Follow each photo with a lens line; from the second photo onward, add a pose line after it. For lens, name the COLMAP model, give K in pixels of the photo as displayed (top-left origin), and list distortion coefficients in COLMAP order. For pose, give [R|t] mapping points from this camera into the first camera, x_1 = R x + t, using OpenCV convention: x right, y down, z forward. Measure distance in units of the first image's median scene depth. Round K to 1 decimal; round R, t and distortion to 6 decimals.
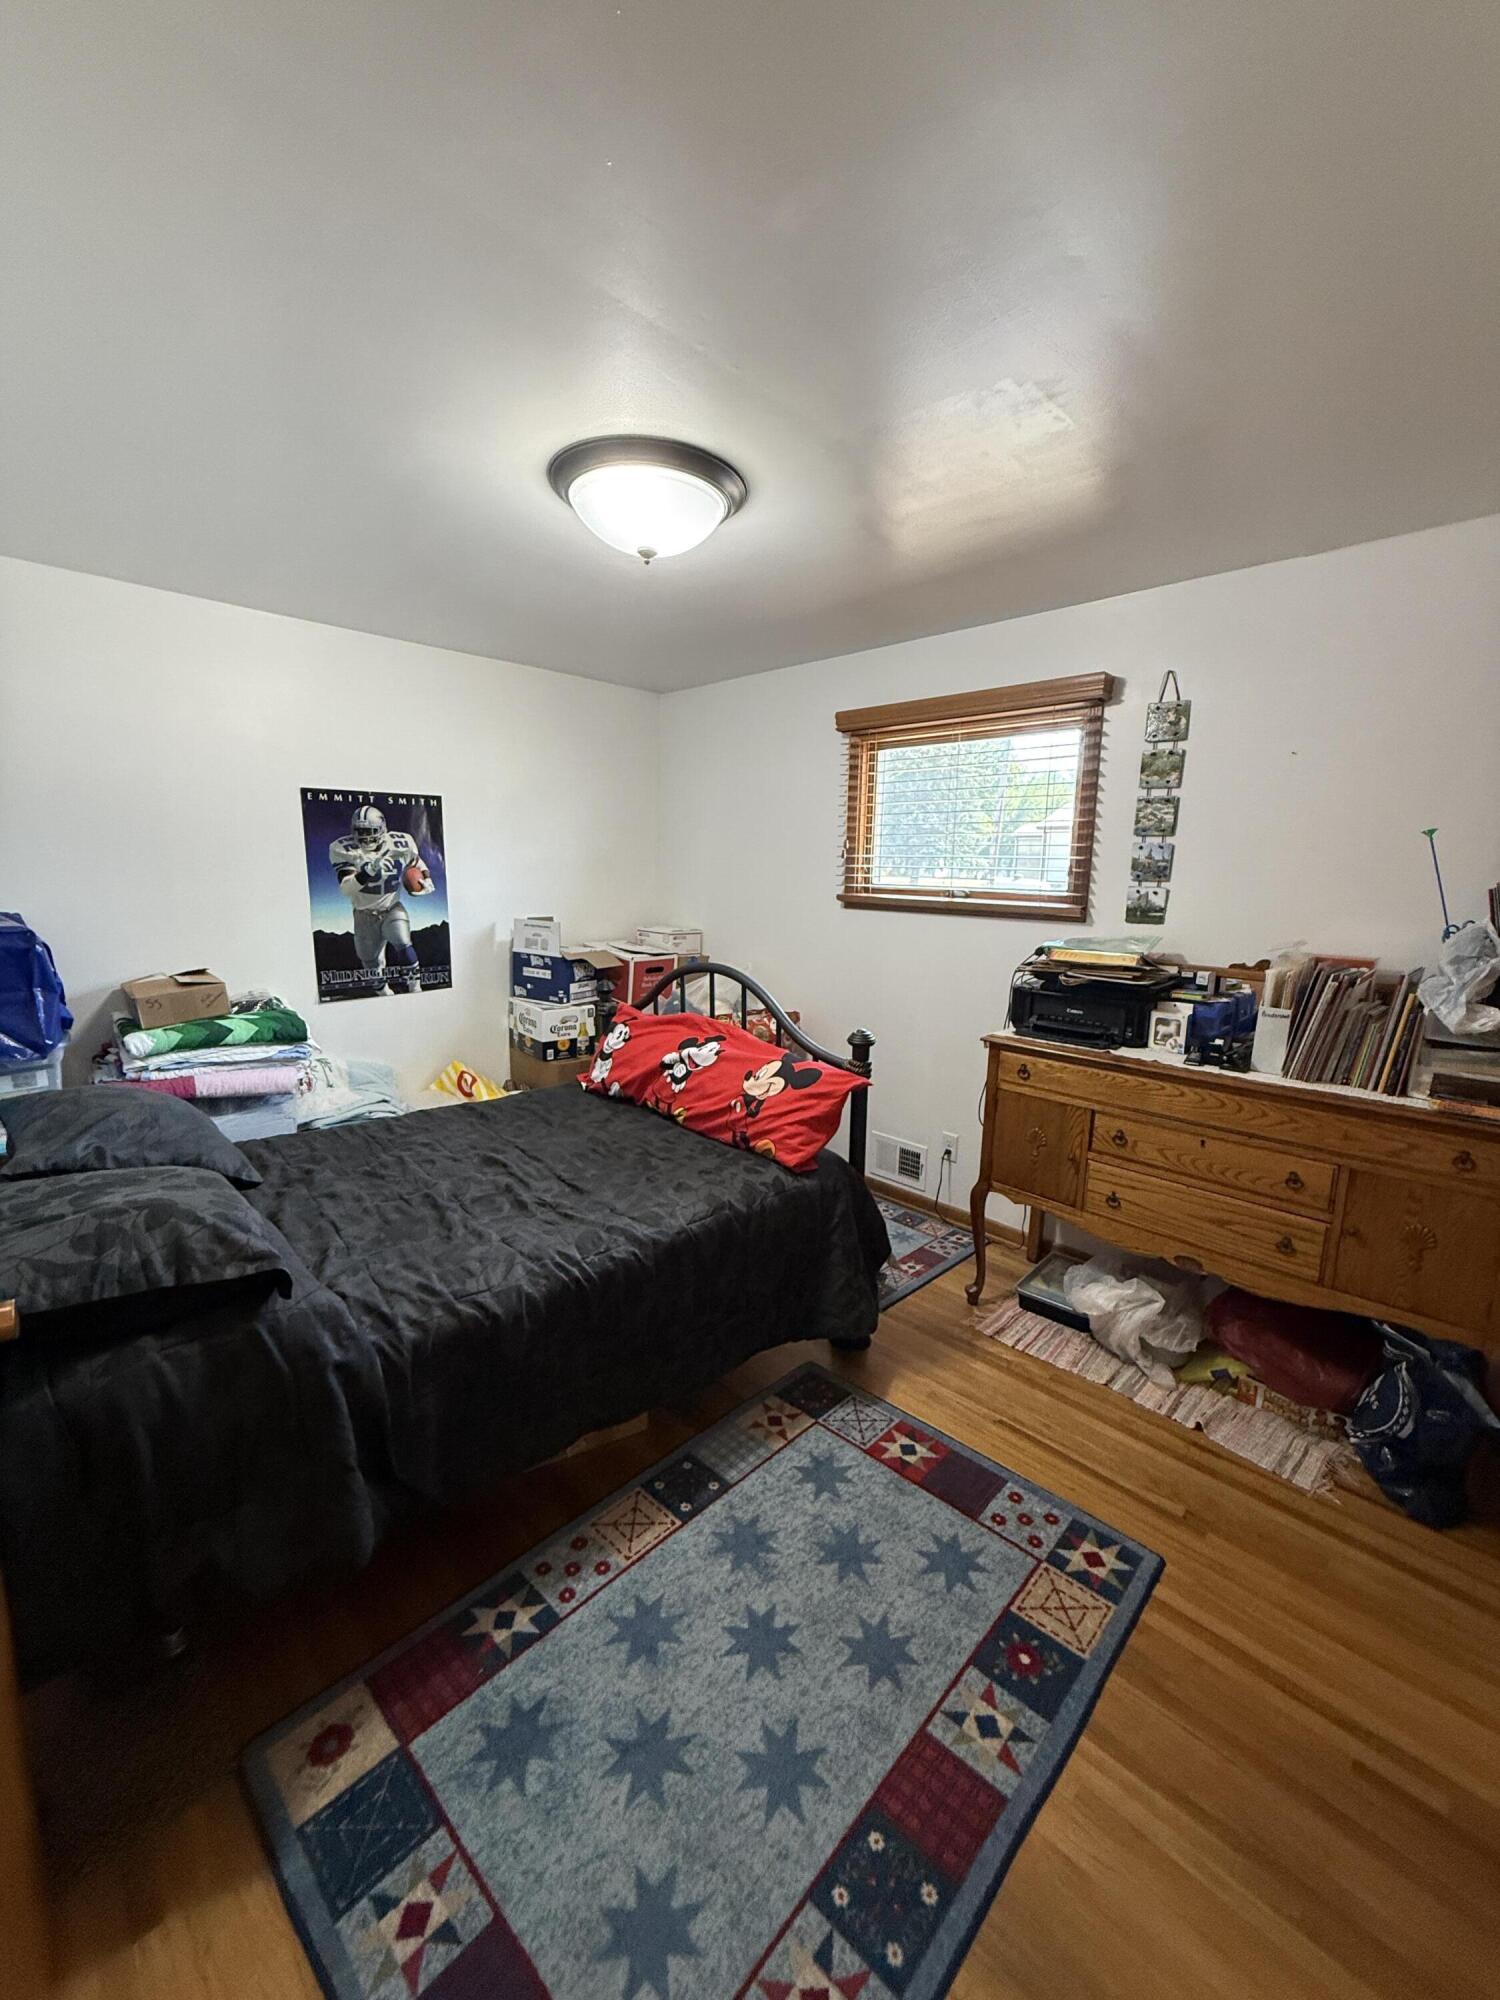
lens RADIAL K [[797.9, 0, 752.8], [0, 797.9, 998.1], [0, 0, 1]] dist [-0.001117, -0.000123]
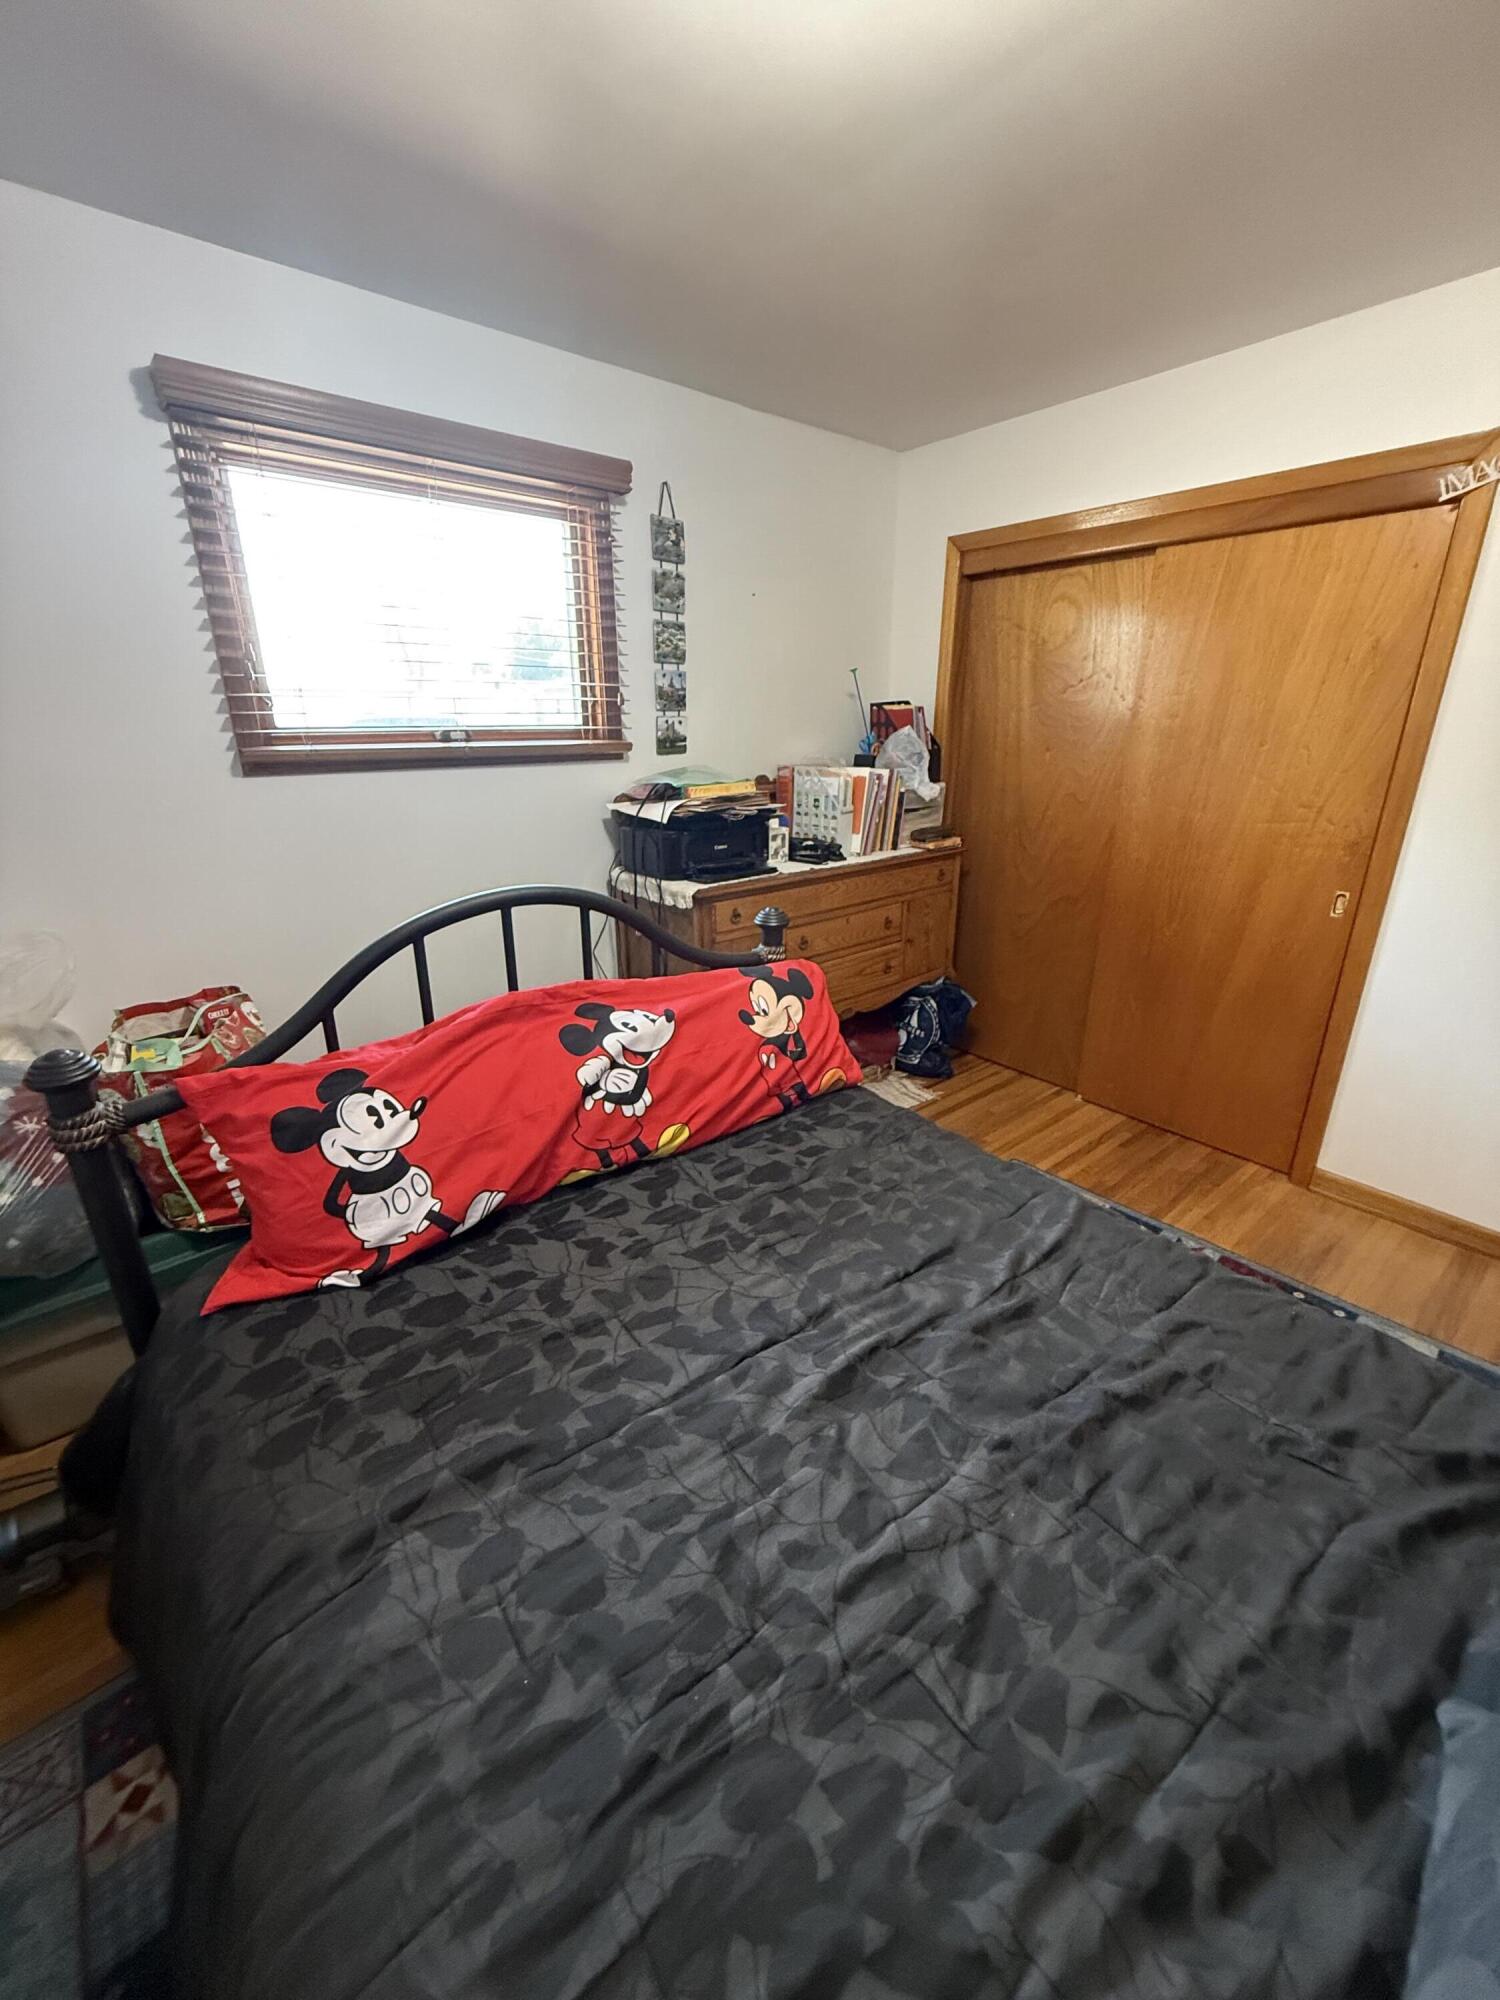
lens RADIAL K [[797.9, 0, 755.2], [0, 797.9, 998.5], [0, 0, 1]] dist [-0.001117, -0.000123]
pose [[0.080726, -0.351355, 0.932756, -0.579286], [0.165042, 0.927604, 0.335131, -0.132062], [-0.982977, 0.126891, 0.132870, 0.825016]]
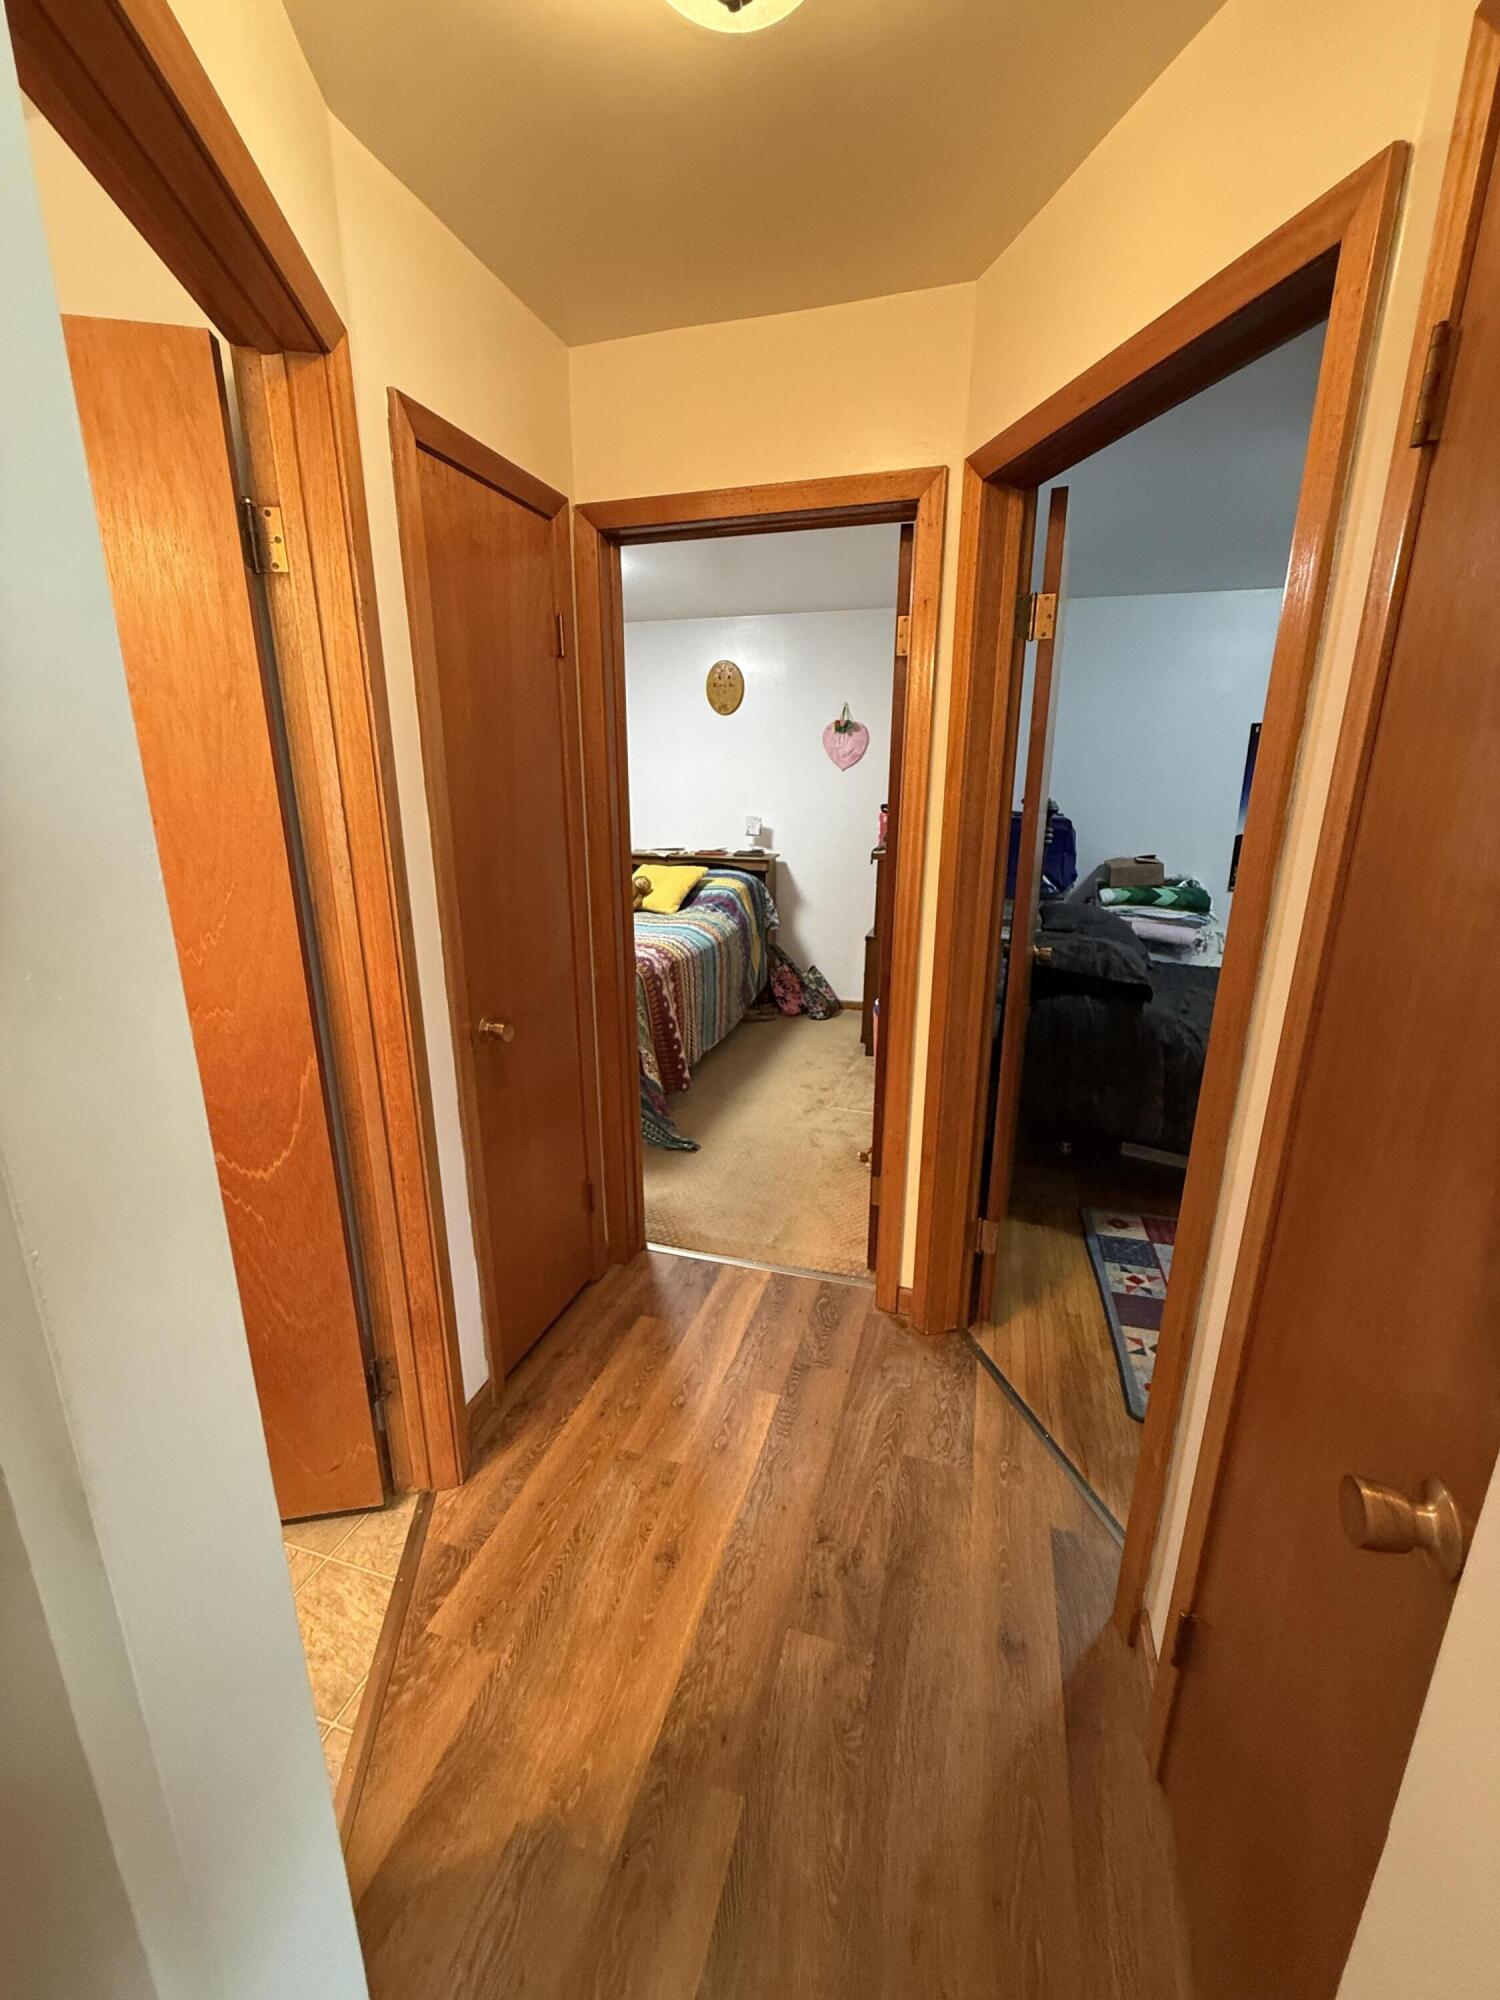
lens RADIAL K [[797.9, 0, 751.4], [0, 797.9, 998.2], [0, 0, 1]] dist [-0.001117, -0.000123]
pose [[0.471288, 0.213819, -0.855669, 0.357326], [-0.140518, 0.975980, 0.166488, 0.100277], [0.870714, 0.041773, 0.490013, -0.460262]]
